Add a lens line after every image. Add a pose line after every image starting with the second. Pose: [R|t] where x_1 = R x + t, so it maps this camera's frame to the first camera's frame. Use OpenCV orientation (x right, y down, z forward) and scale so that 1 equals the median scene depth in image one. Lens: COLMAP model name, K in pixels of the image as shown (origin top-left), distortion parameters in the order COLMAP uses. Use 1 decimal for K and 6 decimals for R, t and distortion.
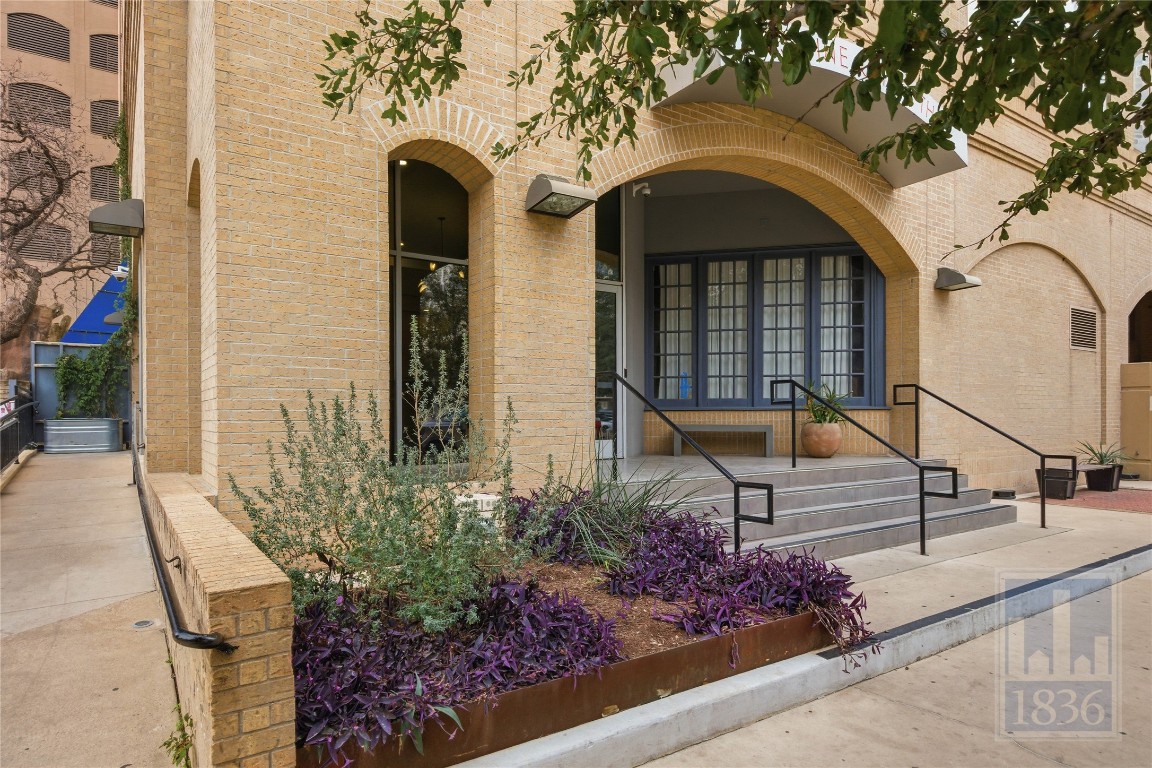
lens RADIAL K [[669.6, 0, 574.5], [0, 669.6, 417.8], [0, 0, 1]] dist [0.008017, 0.000265]
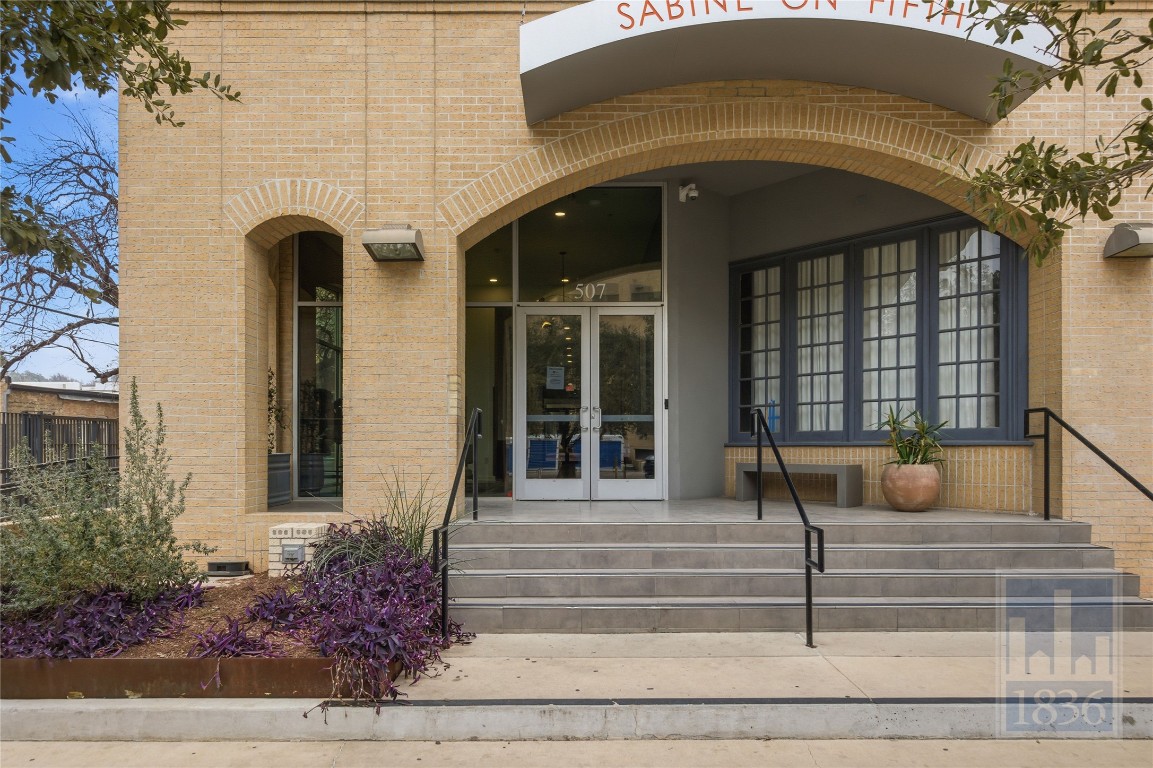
lens RADIAL K [[733.5, 0, 575.1], [0, 733.5, 449.1], [0, 0, 1]] dist [0.001321, 0.001241]
pose [[0.827052, 0.003270, -0.562116, 0.629632], [-0.003860, 0.999993, 0.000139, -0.008586], [0.562113, 0.002055, 0.827058, 0.158864]]
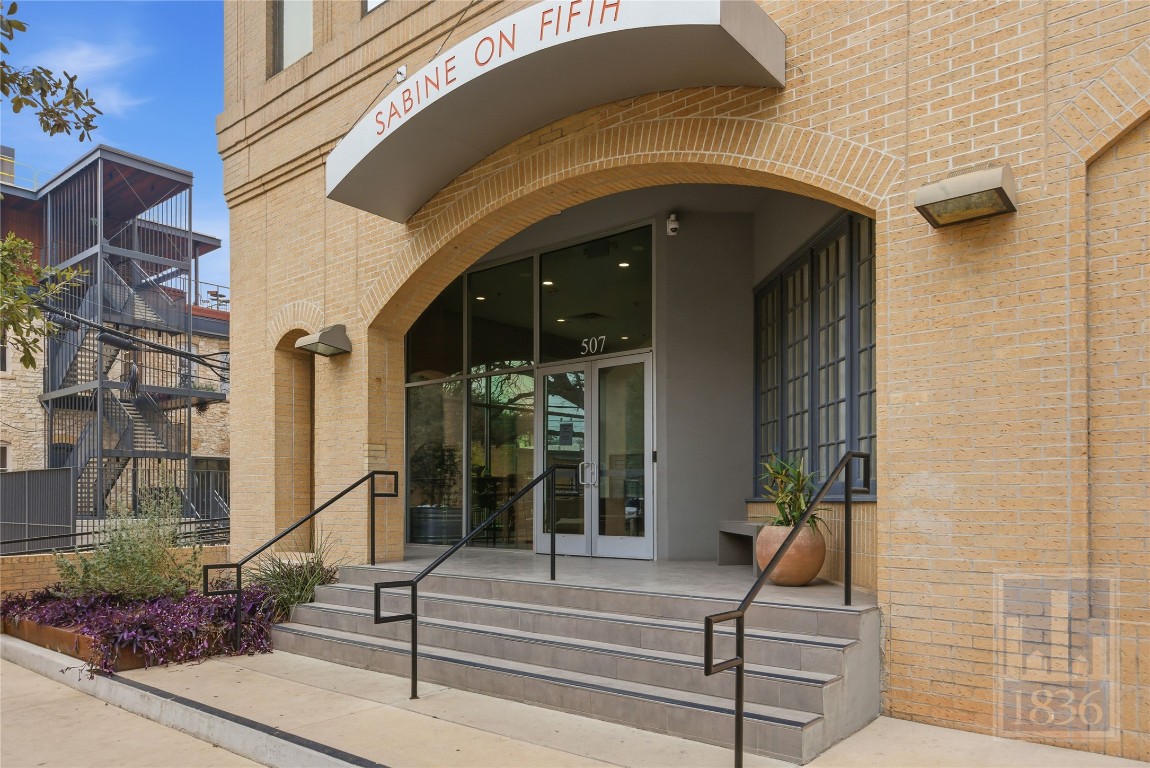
lens RADIAL K [[798.9, 0, 577.7], [0, 798.9, 497.8], [0, 0, 1]] dist [0.005209, 0.000484]
pose [[0.276815, -0.001749, -0.960922, 1.198218], [-0.002986, 0.999992, -0.002680, -0.016705], [0.960919, 0.003612, 0.276807, 0.770752]]
